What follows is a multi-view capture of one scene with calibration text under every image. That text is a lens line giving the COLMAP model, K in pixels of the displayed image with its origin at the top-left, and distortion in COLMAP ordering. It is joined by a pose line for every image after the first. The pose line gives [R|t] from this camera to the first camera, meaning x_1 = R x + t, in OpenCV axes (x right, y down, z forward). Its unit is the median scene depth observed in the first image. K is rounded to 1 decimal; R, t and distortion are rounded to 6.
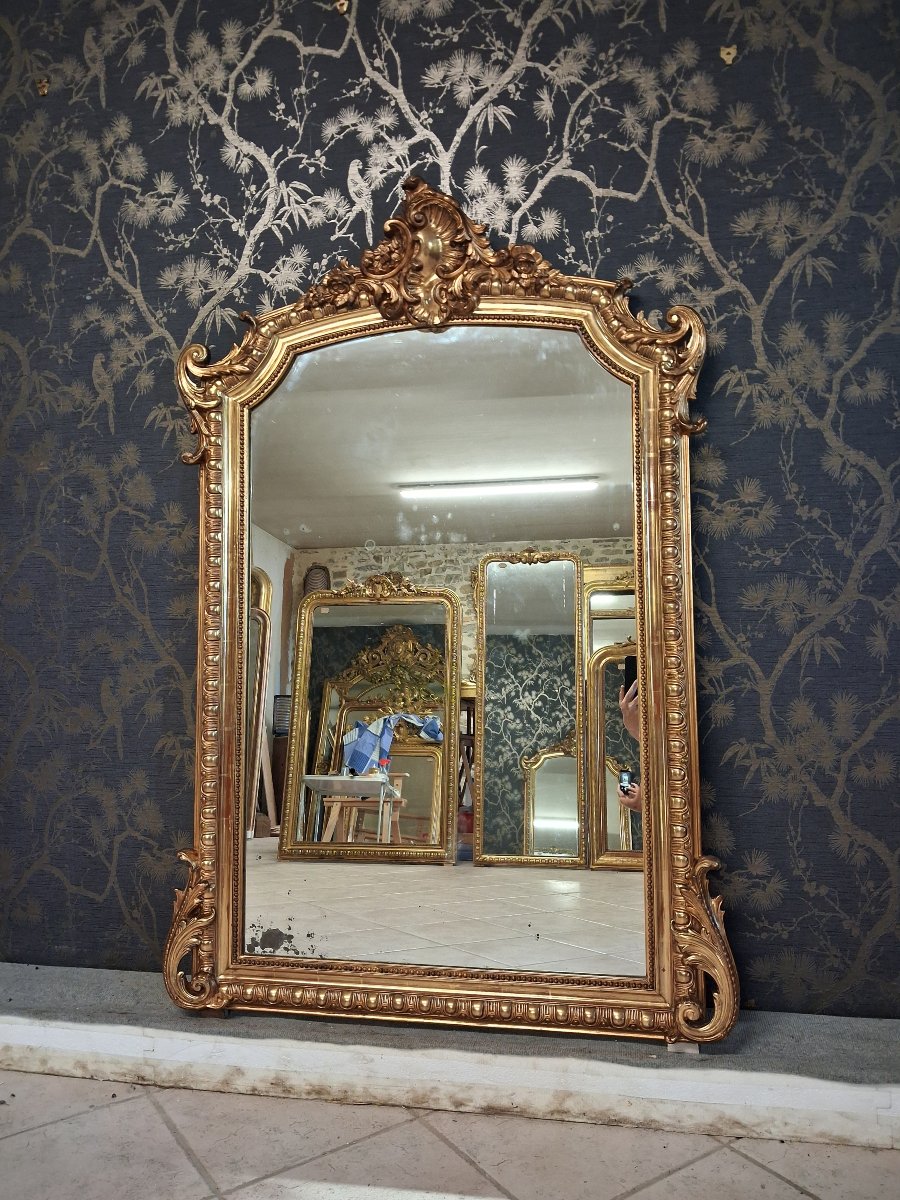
lens RADIAL K [[958.4, 0, 450.0], [0, 958.4, 600.0], [0, 0, 1]] dist [-0.012694, 0.007031]
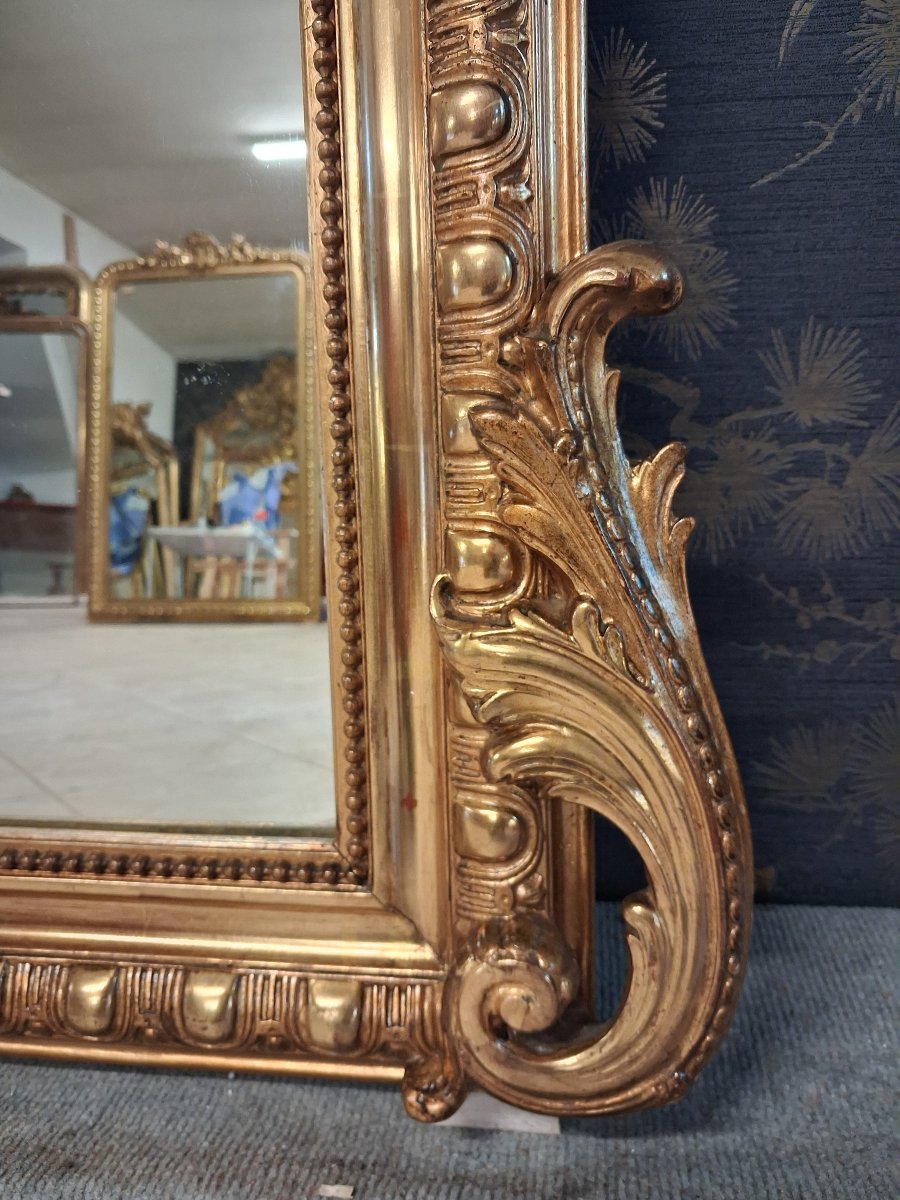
lens RADIAL K [[958.4, 0, 450.0], [0, 958.4, 600.0], [0, 0, 1]] dist [-0.012694, 0.007031]
pose [[0.998220, -0.028774, 0.052239, 0.224330], [0.016740, 0.975883, 0.217654, 0.295663], [-0.057242, -0.216392, 0.974627, 0.800257]]
